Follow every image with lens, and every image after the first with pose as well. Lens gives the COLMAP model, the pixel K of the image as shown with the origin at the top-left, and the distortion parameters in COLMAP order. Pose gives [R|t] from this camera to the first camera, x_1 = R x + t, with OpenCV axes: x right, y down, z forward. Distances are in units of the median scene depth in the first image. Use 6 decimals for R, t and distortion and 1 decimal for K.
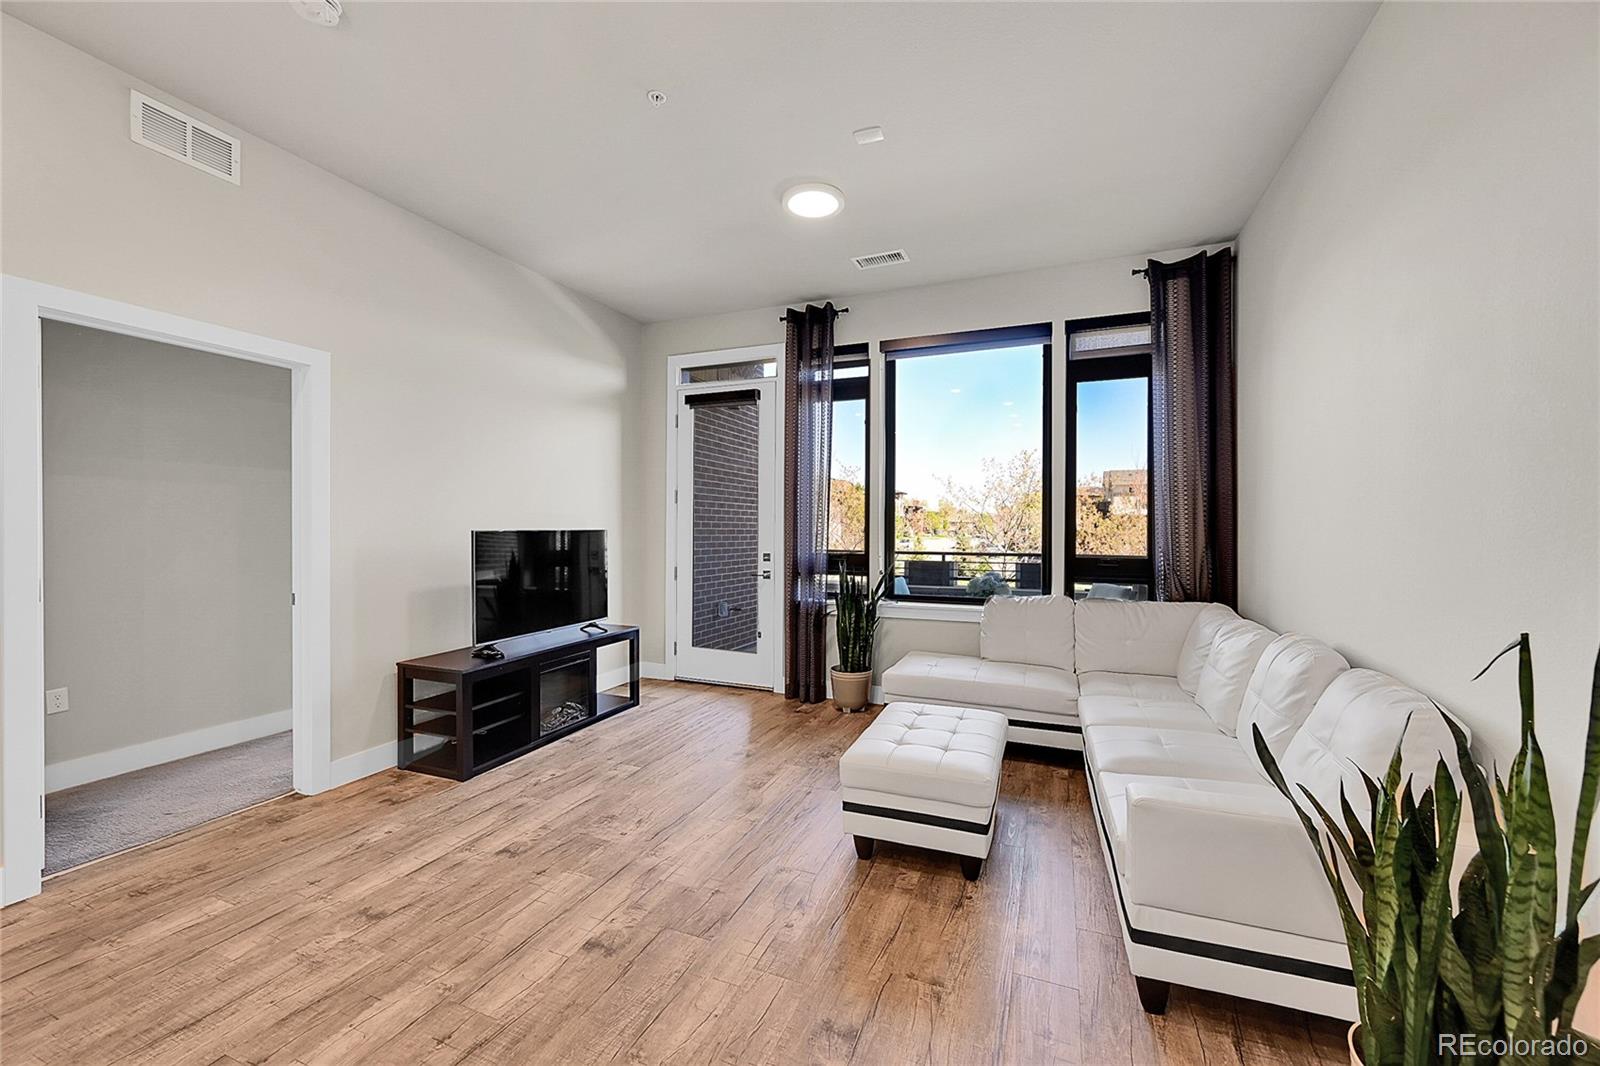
lens RADIAL K [[625.4, 0, 799.8], [0, 625.4, 528.3], [0, 0, 1]] dist [-0.002872, -0.000079]
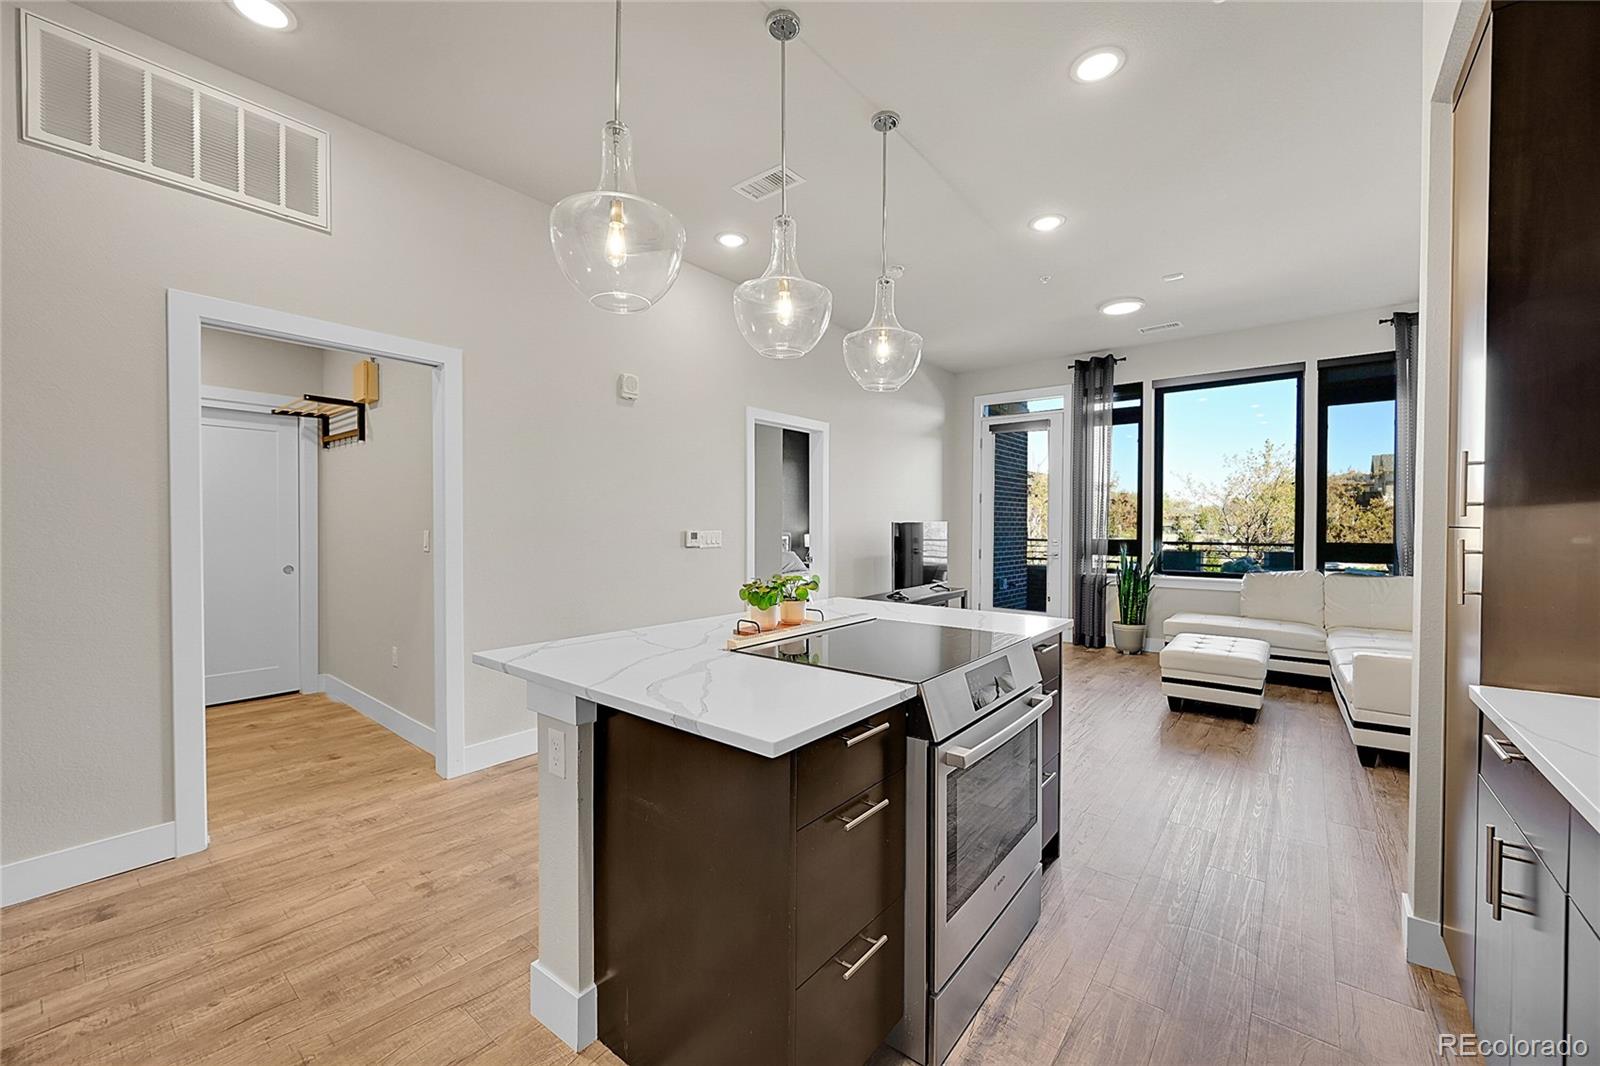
lens RADIAL K [[625.4, 0, 802.5], [0, 625.4, 530.4], [0, 0, 1]] dist [-0.002872, -0.000079]
pose [[0.958322, 0.001184, -0.285689, -0.208253], [0.001871, 0.999944, 0.010421, 0.005754], [0.285685, -0.010521, 0.958266, -0.499524]]
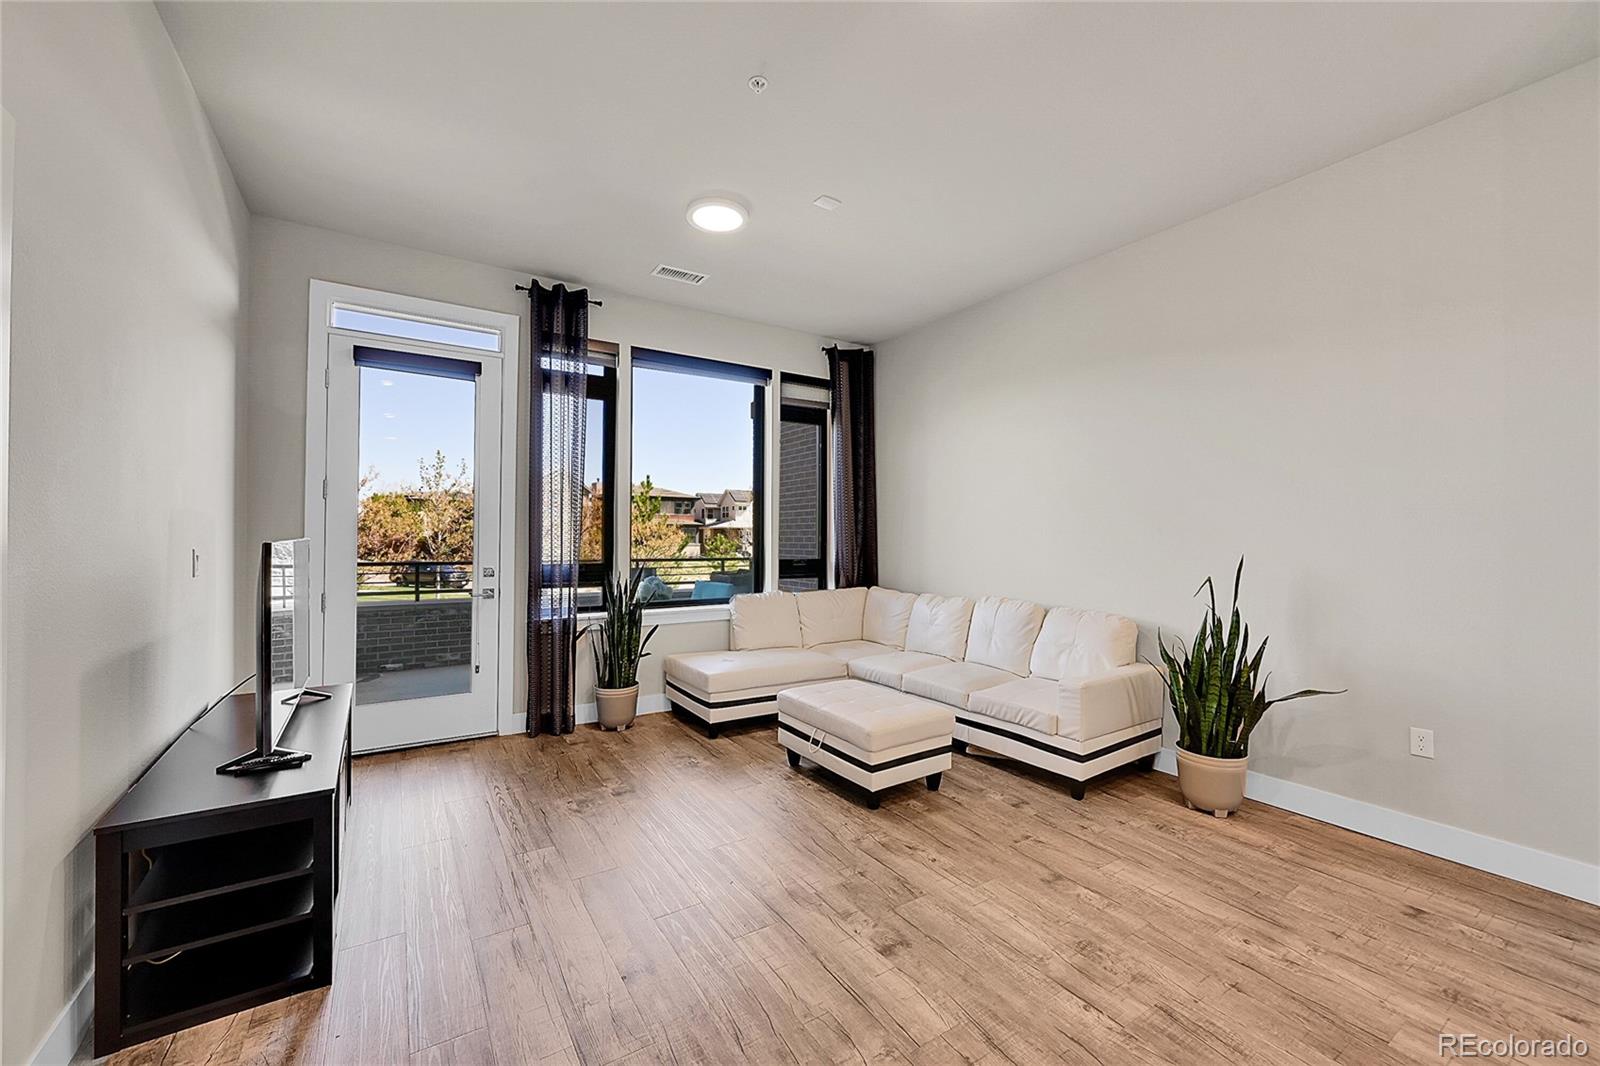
lens RADIAL K [[625.4, 0, 795.5], [0, 625.4, 529.4], [0, 0, 1]] dist [-0.002872, -0.000079]
pose [[0.578996, 0.007370, 0.815297, -0.530424], [-0.002230, 0.999970, -0.007456, -0.004515], [-0.815327, 0.002499, 0.578995, 0.224325]]
